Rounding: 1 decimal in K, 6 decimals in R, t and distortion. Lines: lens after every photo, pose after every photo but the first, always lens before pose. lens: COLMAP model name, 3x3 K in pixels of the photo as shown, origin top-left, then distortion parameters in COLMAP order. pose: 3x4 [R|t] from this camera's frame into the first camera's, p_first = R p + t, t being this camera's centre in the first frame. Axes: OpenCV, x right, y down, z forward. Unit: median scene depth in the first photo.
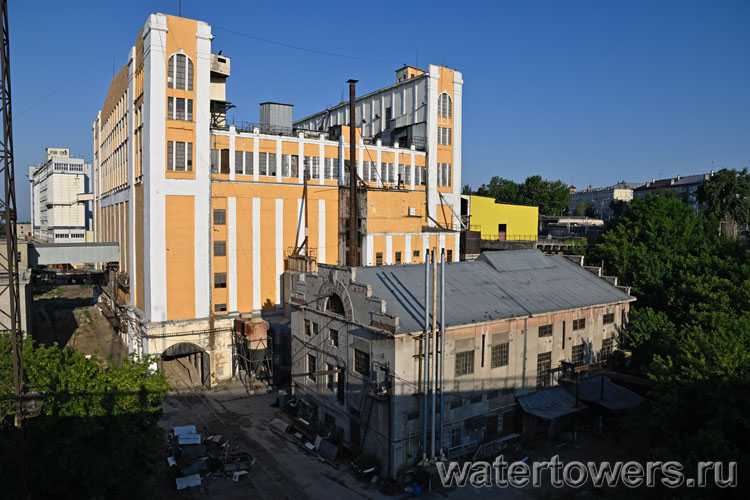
lens RADIAL K [[512.1, 0, 375.0], [0, 512.1, 250.0], [0, 0, 1]] dist [-0.122035, 0.075986]
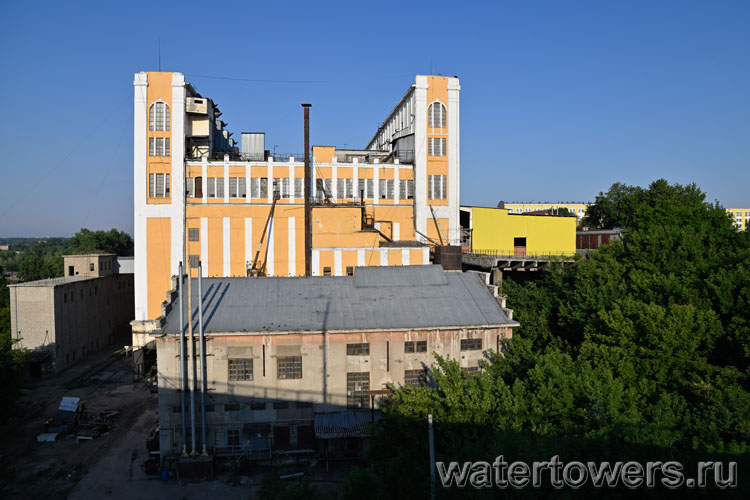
lens RADIAL K [[532.4, 0, 385.5], [0, 532.4, 249.4], [0, 0, 1]] dist [-0.125159, 0.088147]
pose [[0.911271, -0.002149, -0.411802, 0.567072], [-0.011225, 0.999485, -0.030056, 0.000512], [0.411655, 0.032012, 0.910777, 0.070648]]
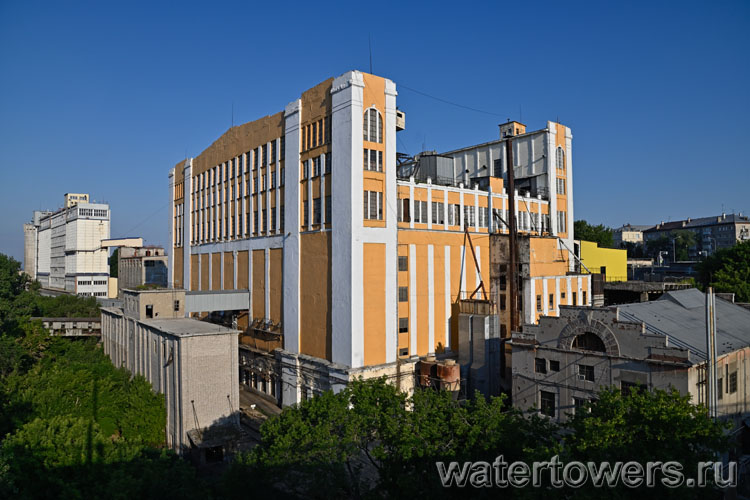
lens RADIAL K [[512.1, 0, 375.0], [0, 512.1, 250.0], [0, 0, 1]] dist [-0.122035, 0.075986]
pose [[0.997861, -0.010200, 0.064575, -0.407004], [0.015682, 0.996260, -0.084975, -0.004546], [-0.063467, 0.085806, 0.994288, -0.038304]]
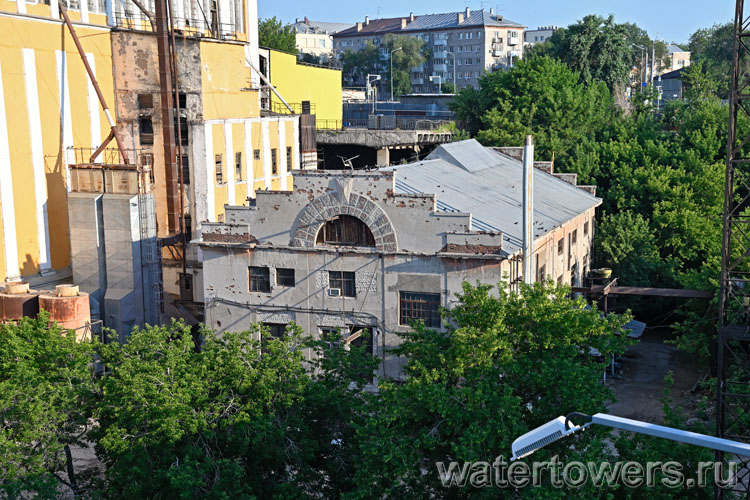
lens RADIAL K [[1041.7, 0, 421.6], [0, 1041.7, 283.5], [0, 0, 1]] dist [0.084999, 0.421668]
pose [[0.786152, -0.113095, 0.607597, -0.546440], [0.036495, 0.989894, 0.137035, -0.004126], [-0.616954, -0.085556, 0.782335, -0.064101]]
